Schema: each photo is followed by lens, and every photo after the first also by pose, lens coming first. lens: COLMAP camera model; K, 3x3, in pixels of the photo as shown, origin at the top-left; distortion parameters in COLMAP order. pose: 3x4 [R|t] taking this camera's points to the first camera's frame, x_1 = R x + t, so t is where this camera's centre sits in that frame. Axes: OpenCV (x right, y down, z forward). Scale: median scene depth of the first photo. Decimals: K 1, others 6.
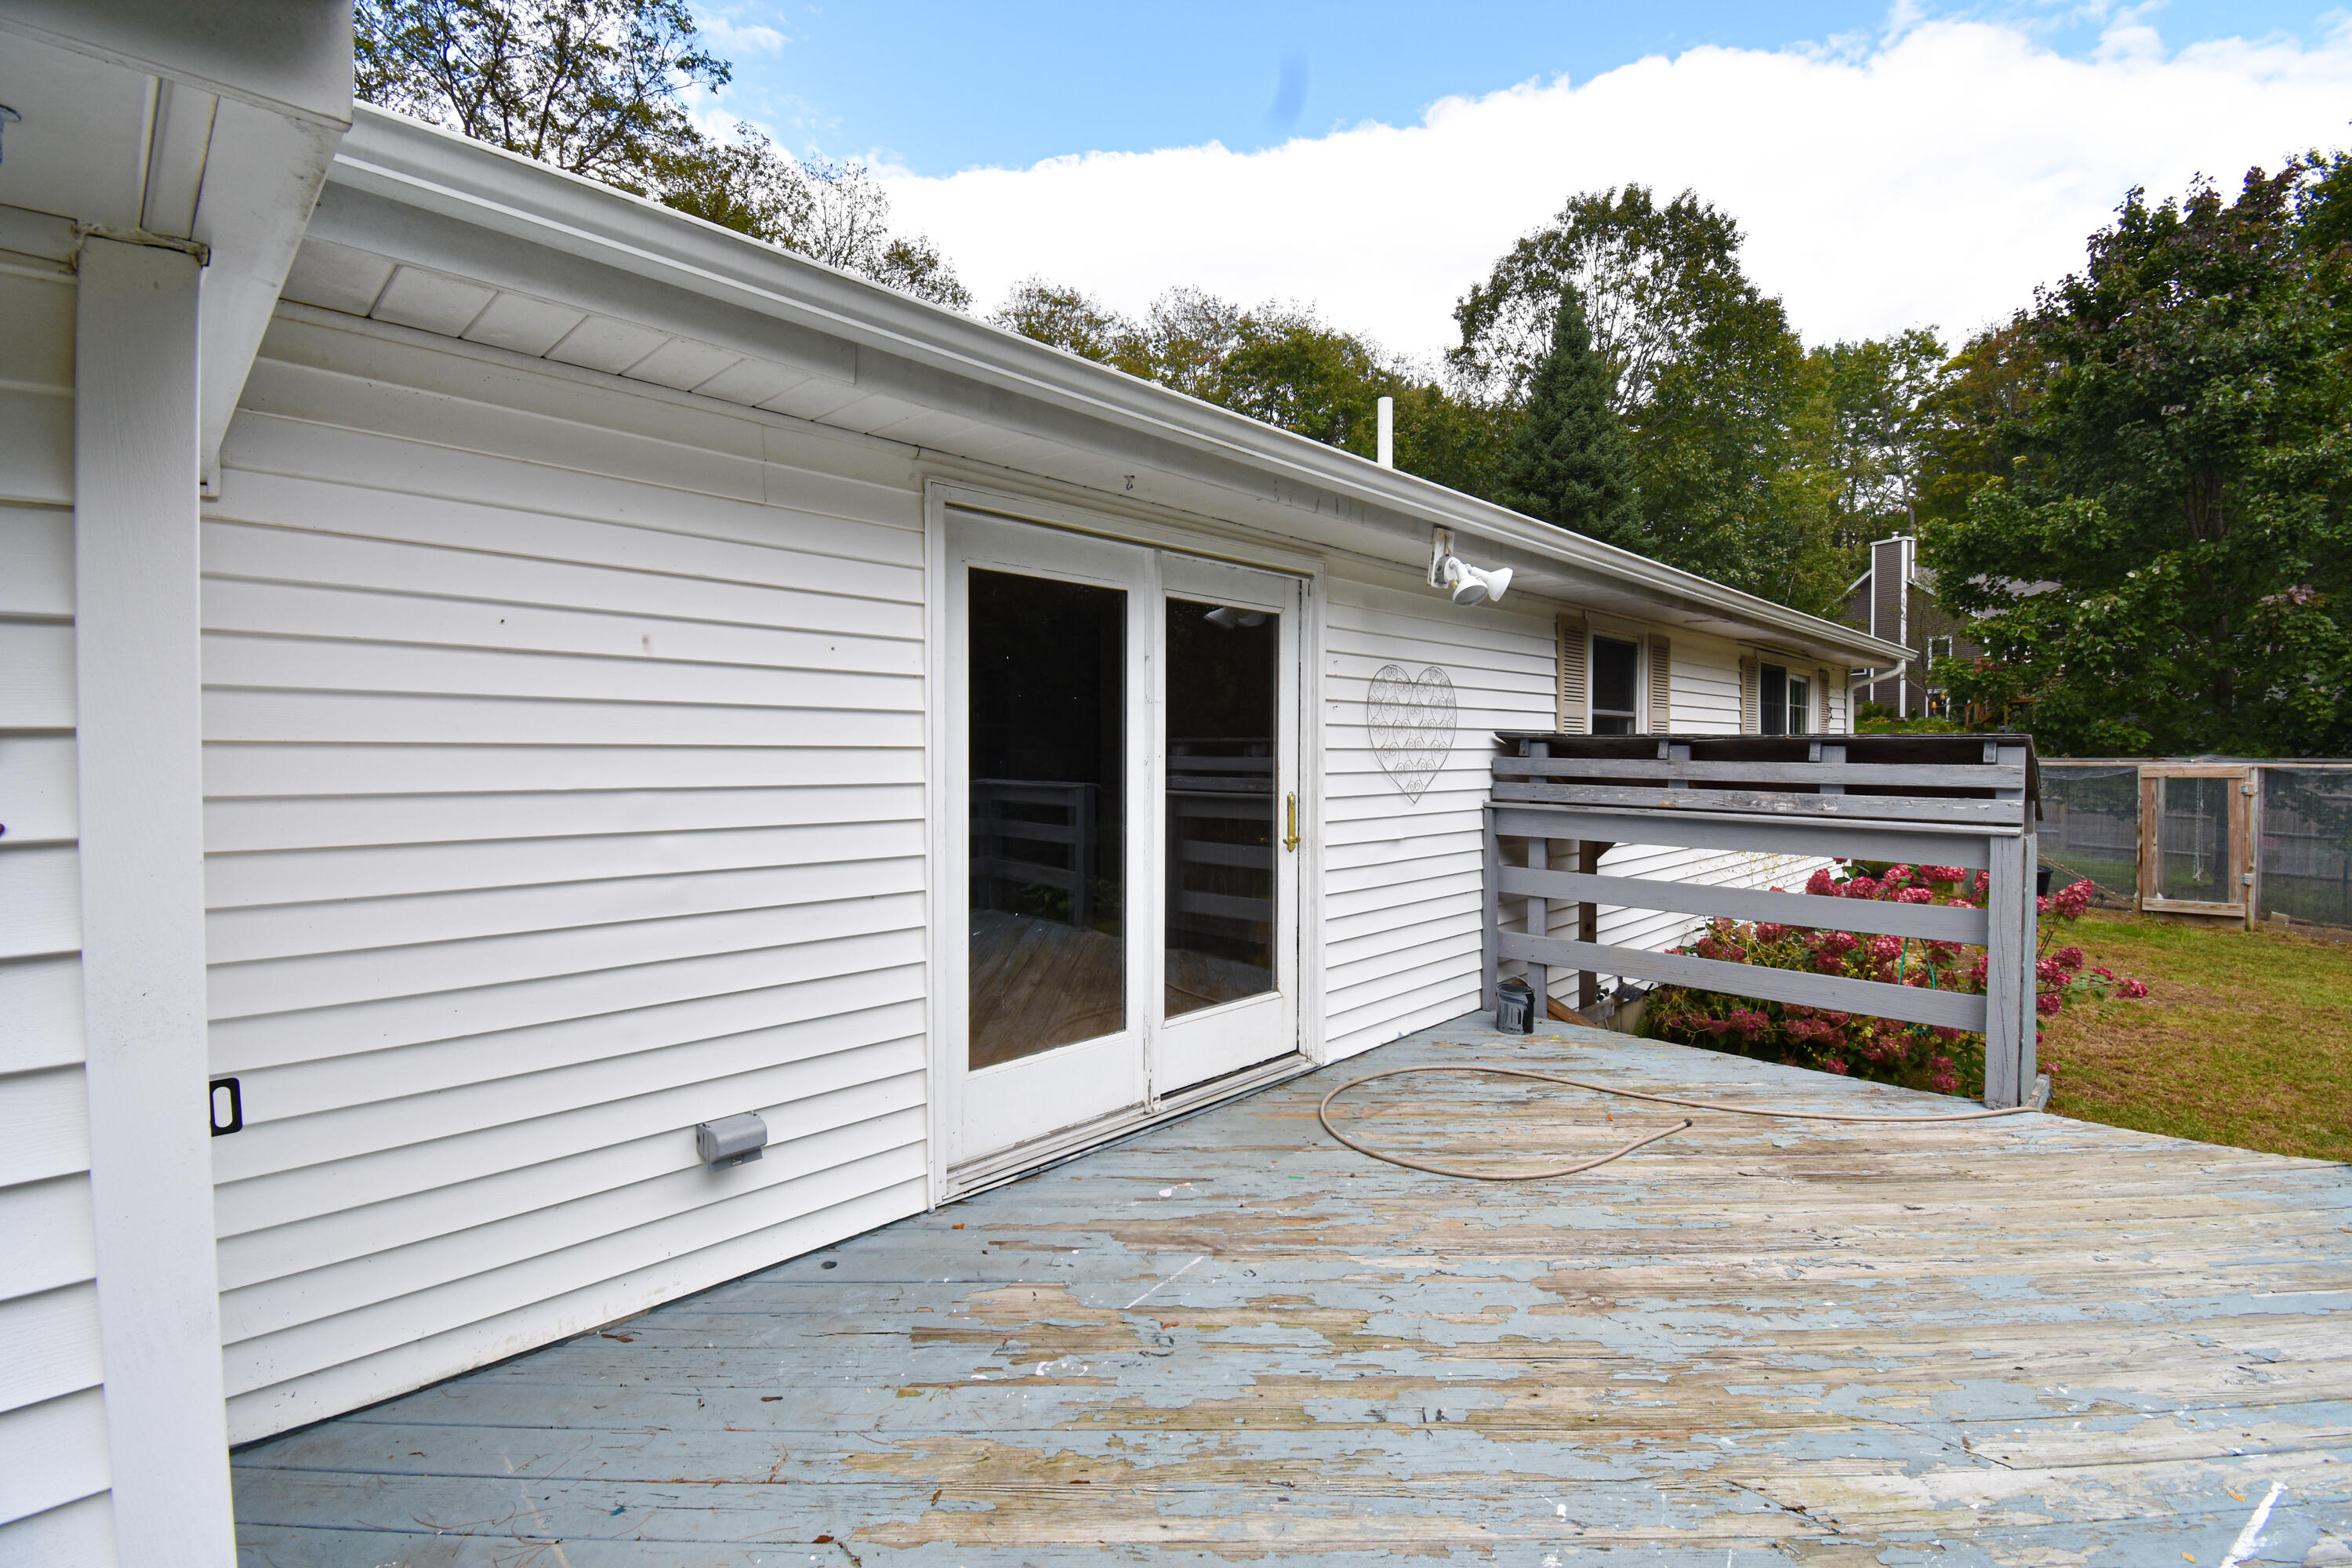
lens RADIAL K [[1042.6, 0, 1183.2], [0, 1042.6, 772.0], [0, 0, 1]] dist [0.014887, -0.023192]
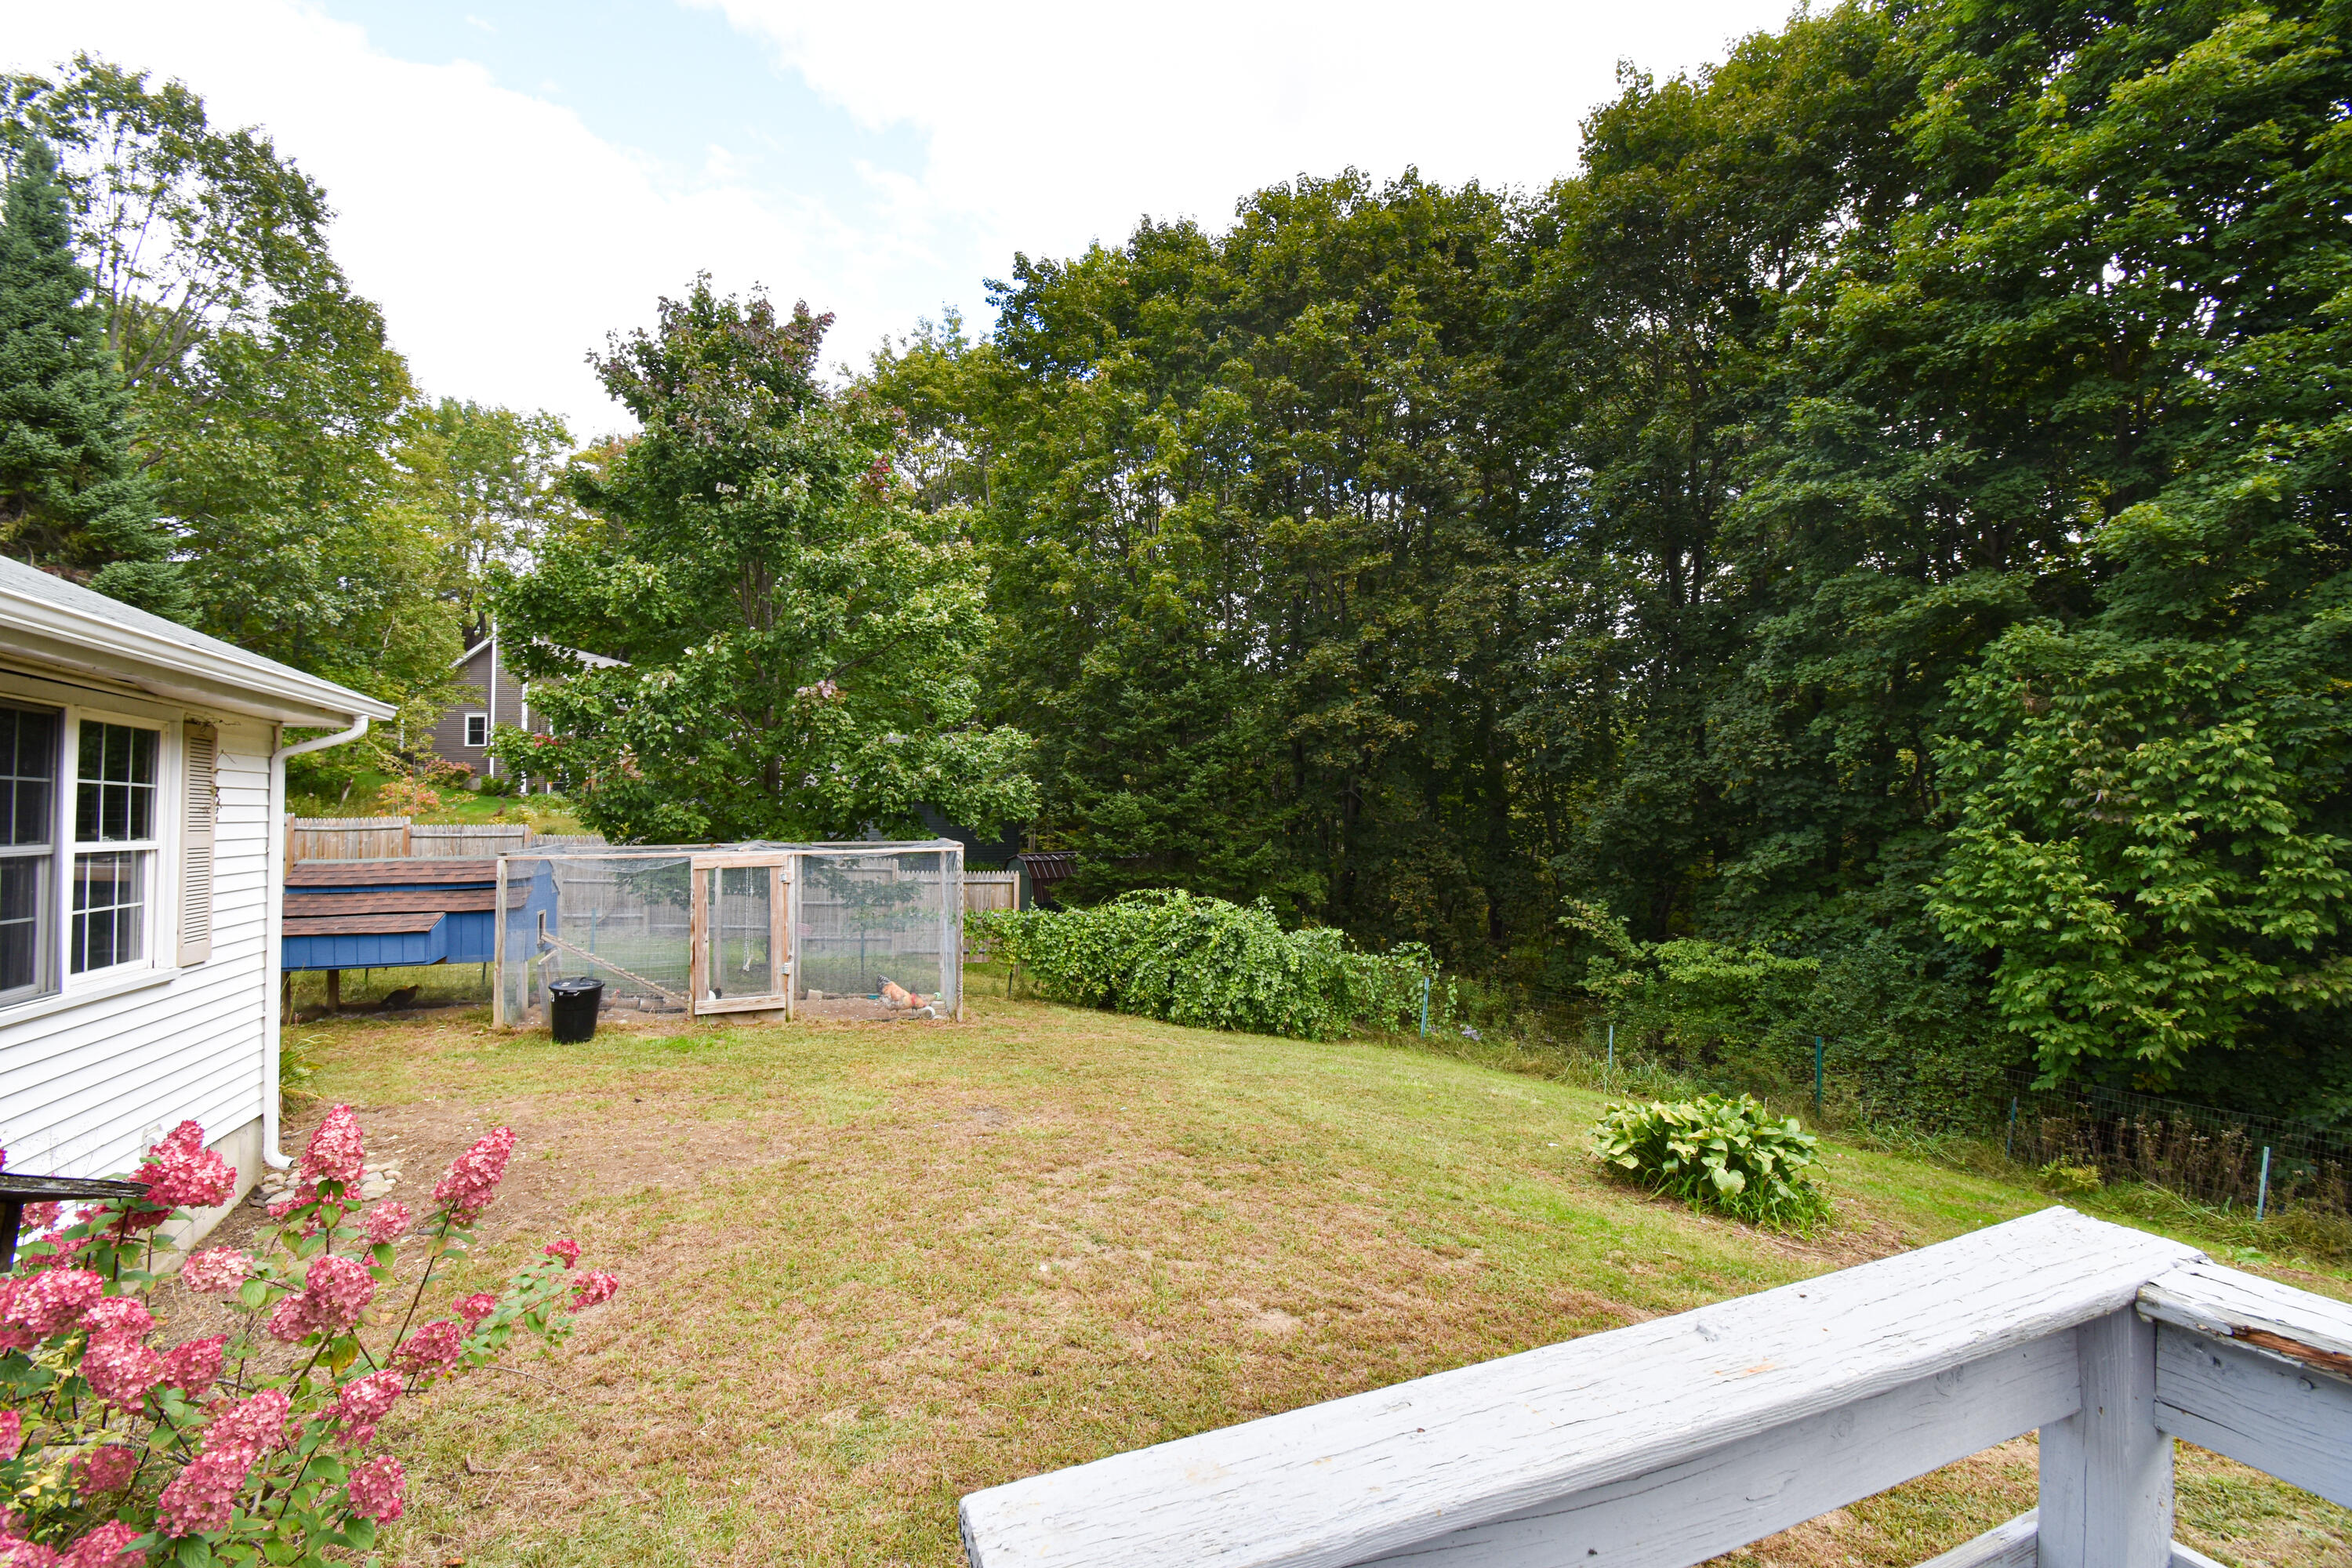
lens RADIAL K [[1042.6, 0, 1183.2], [0, 1042.6, 772.0], [0, 0, 1]] dist [0.014887, -0.023192]
pose [[0.407623, 0.035676, 0.912453, 0.215932], [0.027443, 0.998307, -0.051293, -0.018122], [-0.912738, 0.045948, 0.405954, 0.192861]]
